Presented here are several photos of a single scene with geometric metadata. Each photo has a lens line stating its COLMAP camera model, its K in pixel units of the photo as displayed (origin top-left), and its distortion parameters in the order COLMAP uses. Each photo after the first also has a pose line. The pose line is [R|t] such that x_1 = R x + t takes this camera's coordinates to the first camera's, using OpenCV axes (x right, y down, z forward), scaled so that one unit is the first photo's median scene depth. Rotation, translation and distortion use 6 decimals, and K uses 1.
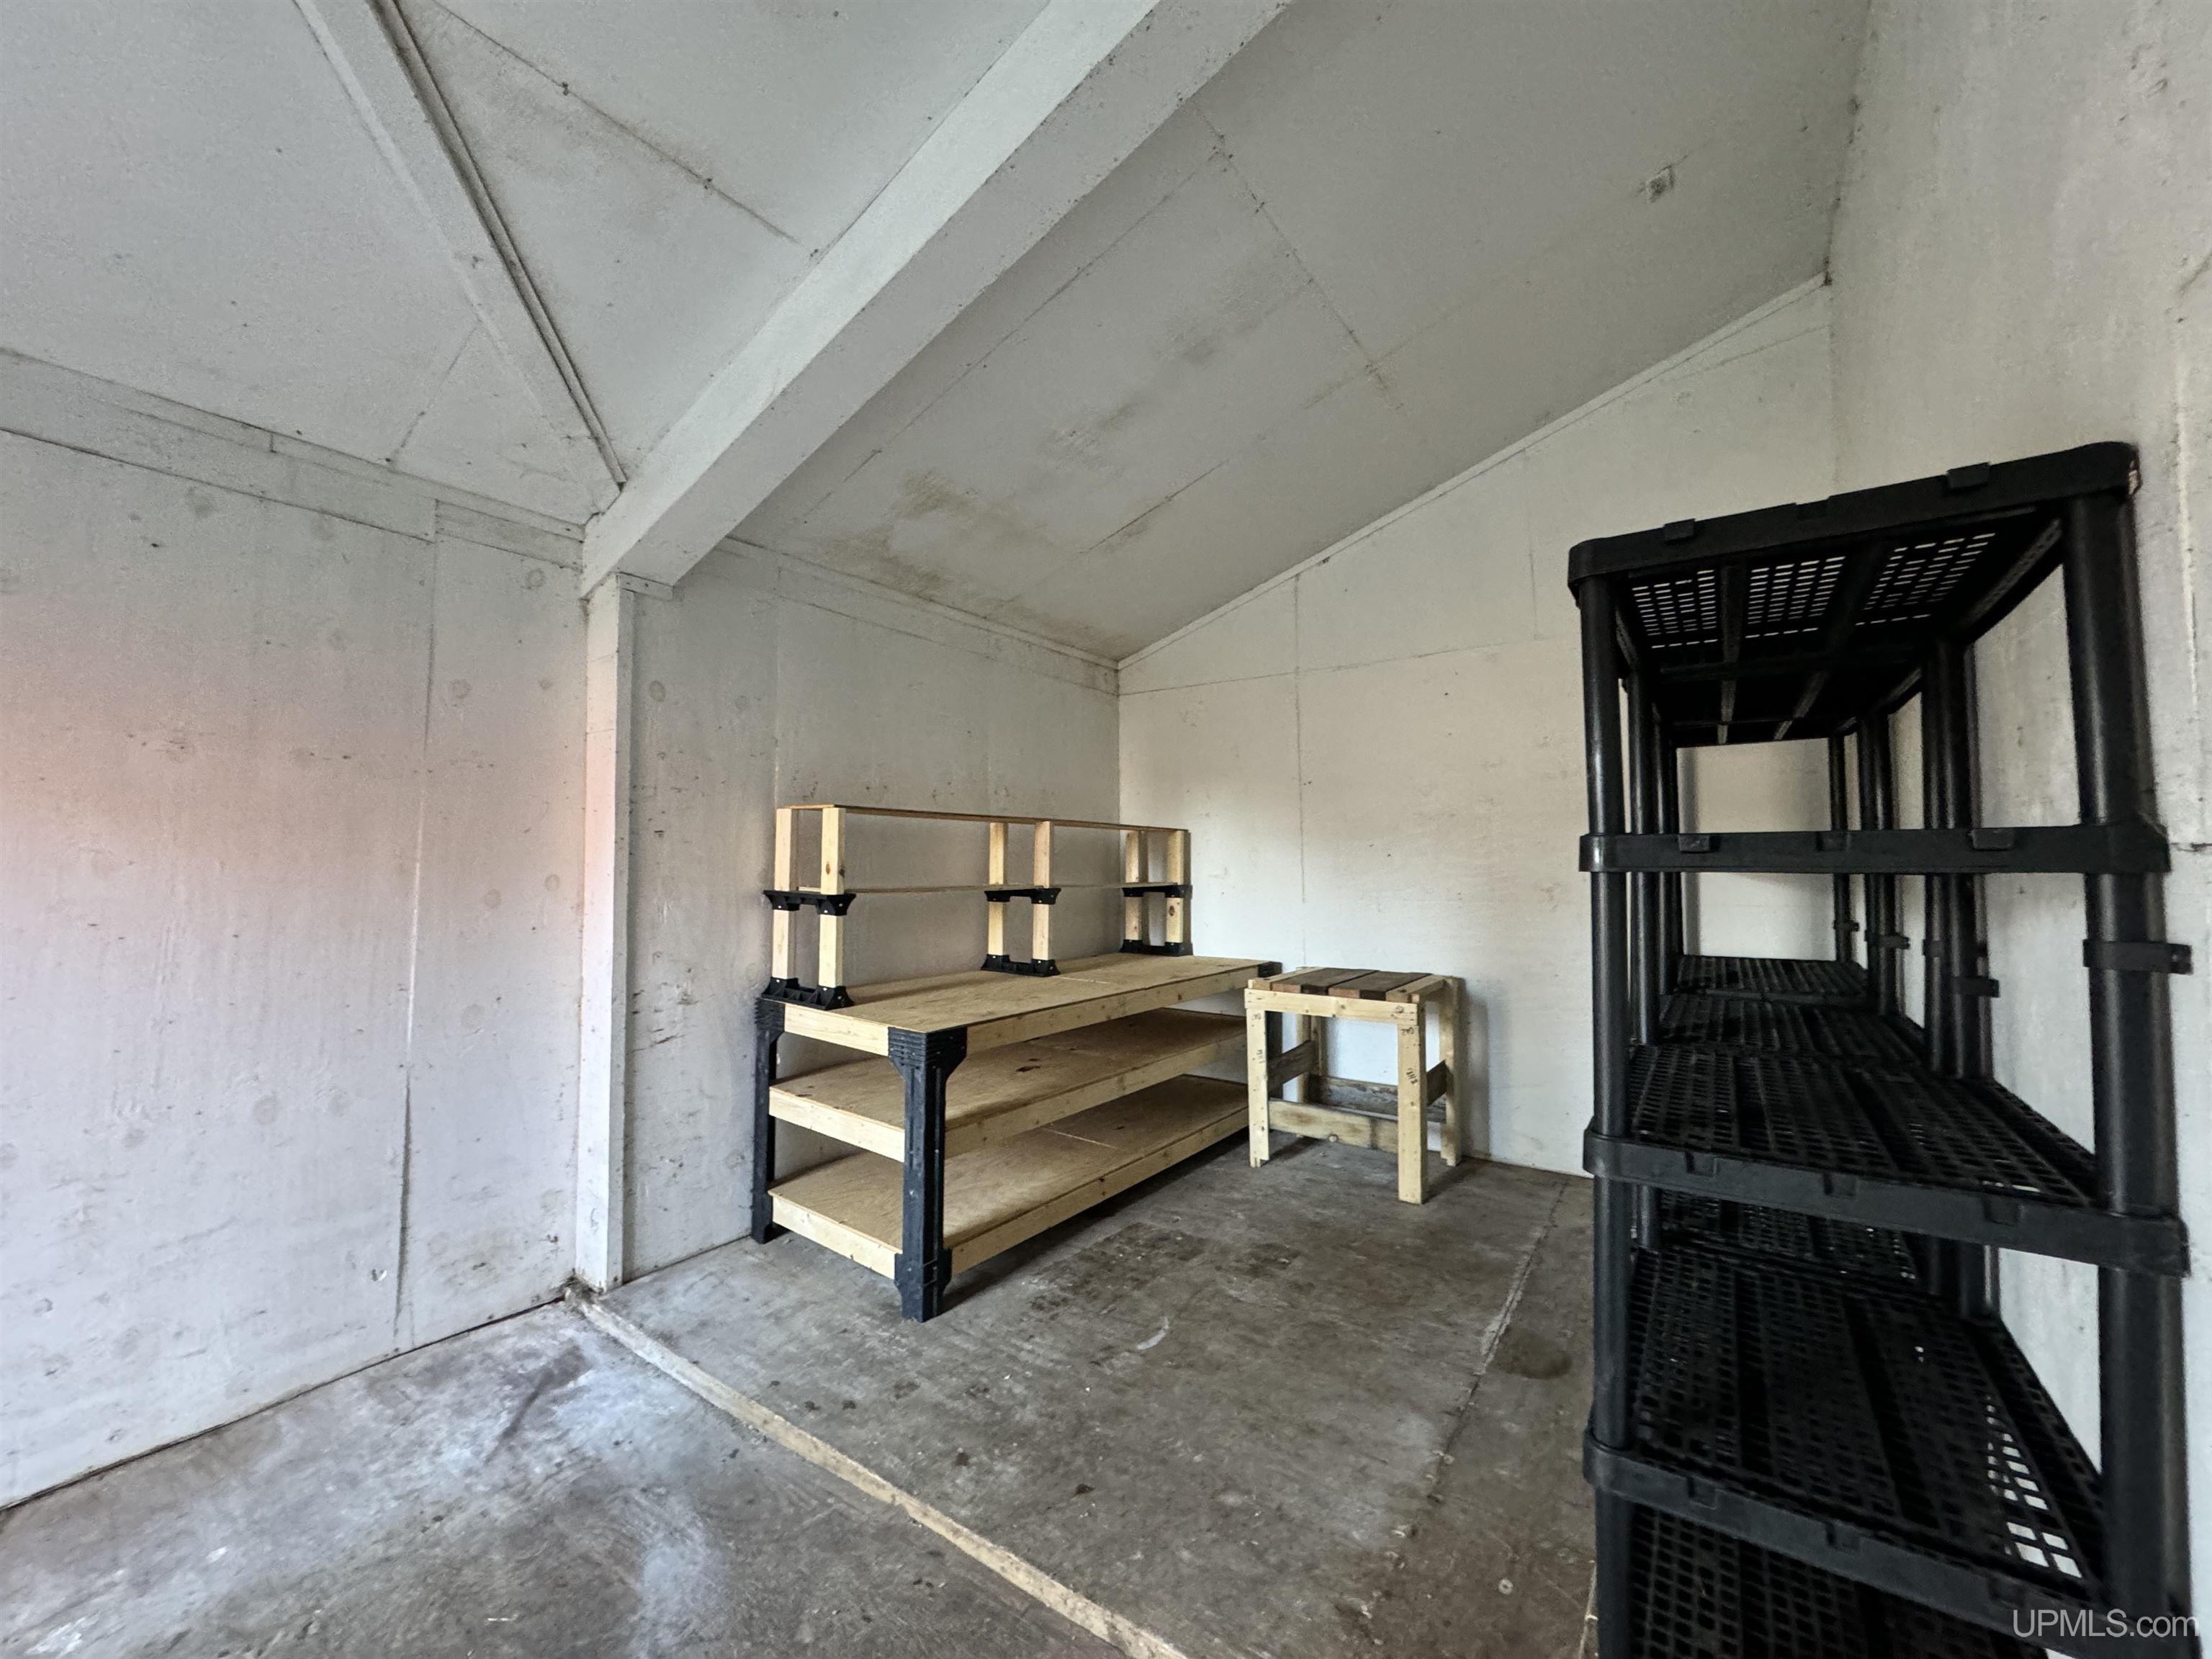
lens RADIAL K [[876.4, 0, 1100.6], [0, 876.4, 829.1], [0, 0, 1]] dist [-0.003770, 0.000789]
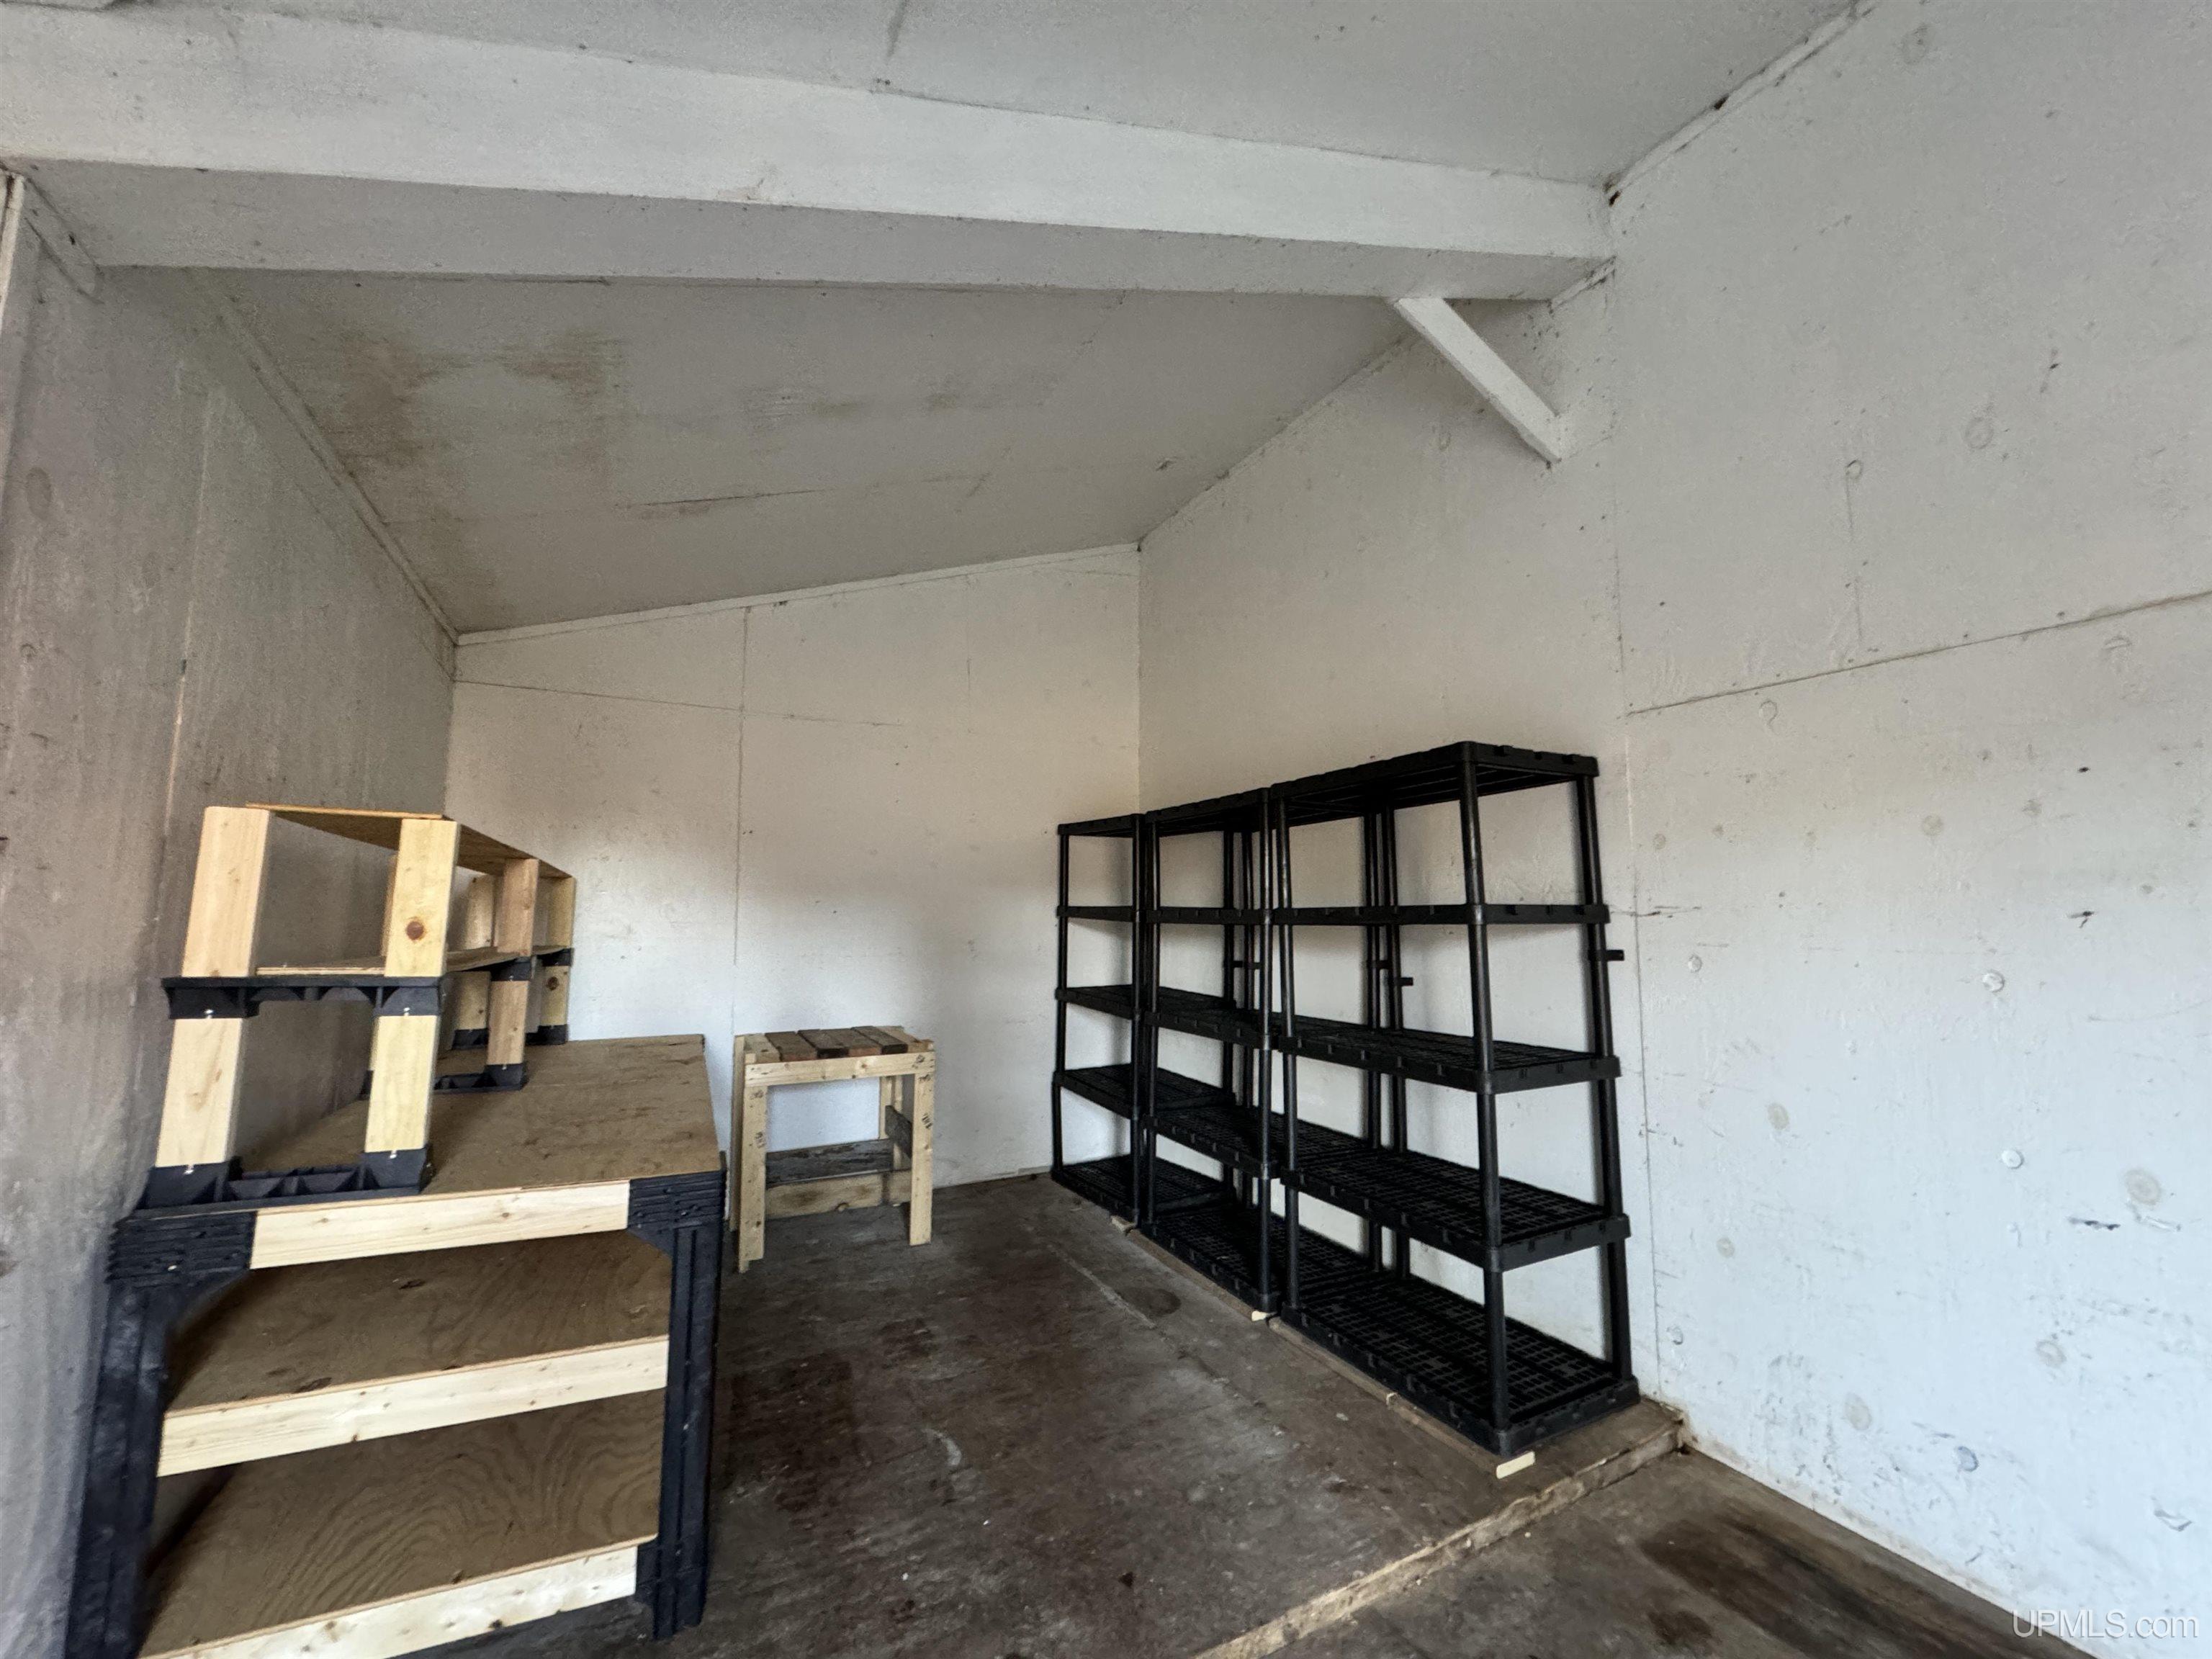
lens RADIAL K [[876.4, 0, 1104.4], [0, 876.4, 827.8], [0, 0, 1]] dist [-0.003770, 0.000789]
pose [[0.458880, 0.092745, 0.883644, -0.594123], [-0.034109, 0.995643, -0.086787, 0.014497], [-0.887843, 0.009685, 0.460044, 0.361258]]
